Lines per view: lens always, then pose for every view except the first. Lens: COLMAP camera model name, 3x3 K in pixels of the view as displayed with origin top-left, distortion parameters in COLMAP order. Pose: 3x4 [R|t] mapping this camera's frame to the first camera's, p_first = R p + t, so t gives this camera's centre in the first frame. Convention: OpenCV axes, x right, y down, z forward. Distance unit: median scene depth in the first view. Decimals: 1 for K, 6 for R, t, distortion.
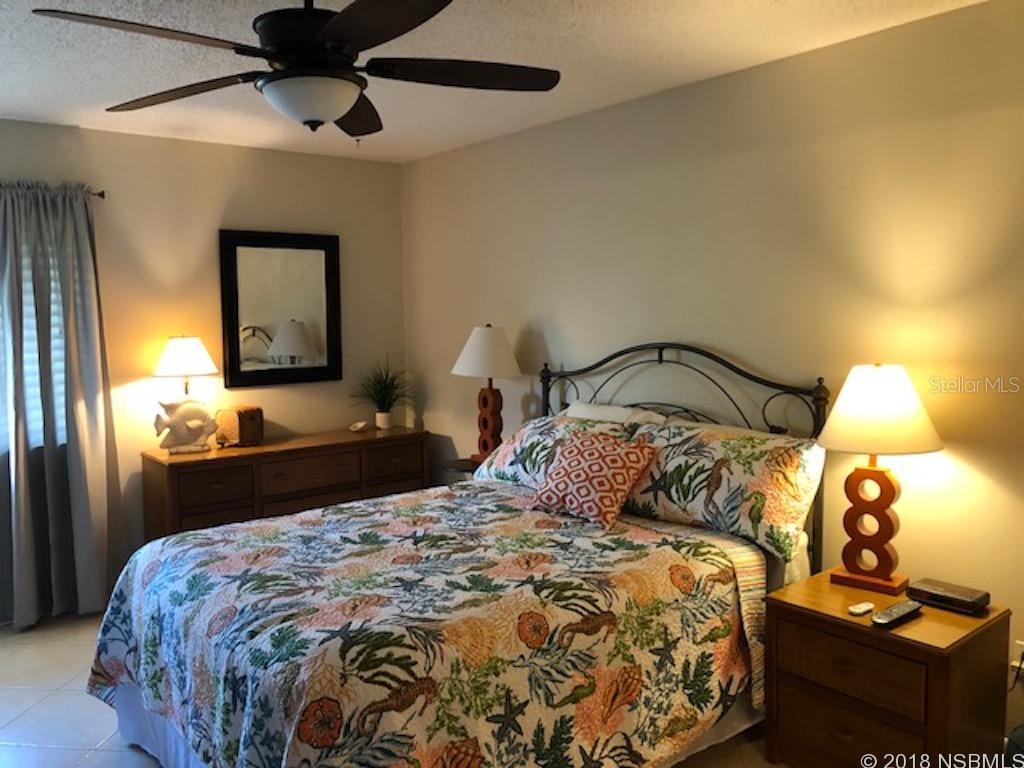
lens RADIAL K [[839.1, 0, 511.8], [0, 839.1, 384.8], [0, 0, 1]] dist [0.025848, -0.036963]
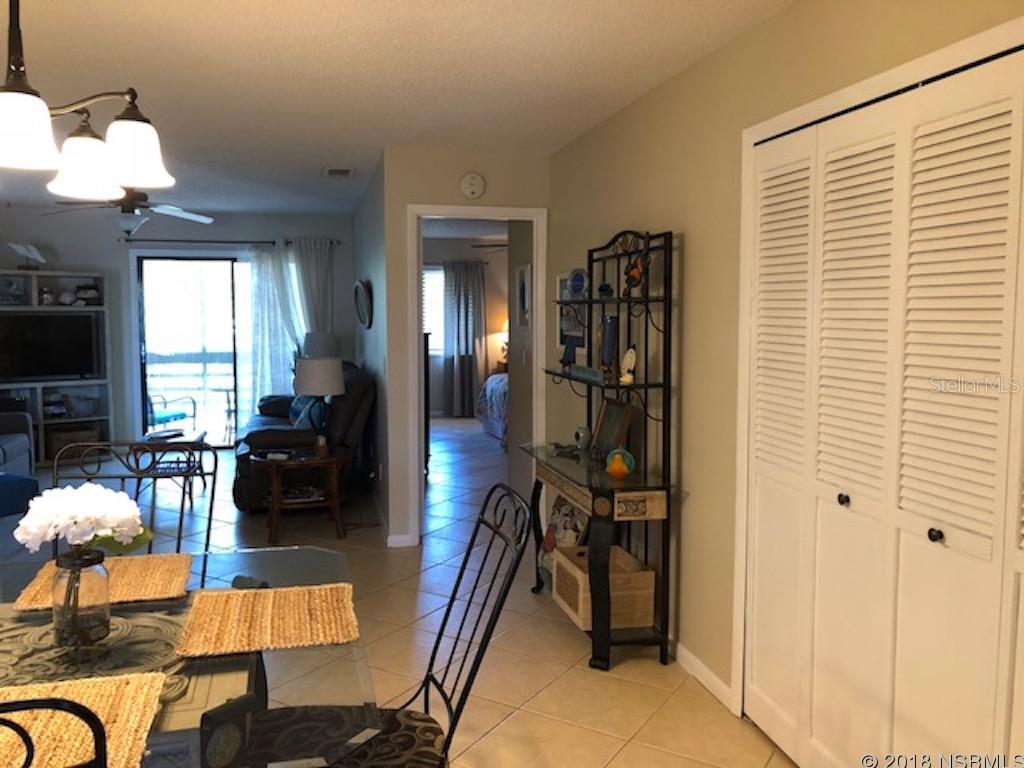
lens RADIAL K [[839.1, 0, 509.2], [0, 839.1, 380.6], [0, 0, 1]] dist [0.025848, -0.036963]
pose [[0.902421, 0.047323, -0.428248, 0.237210], [-0.042380, 0.998879, 0.021073, 0.028523], [0.428765, -0.000868, 0.903415, -0.445369]]
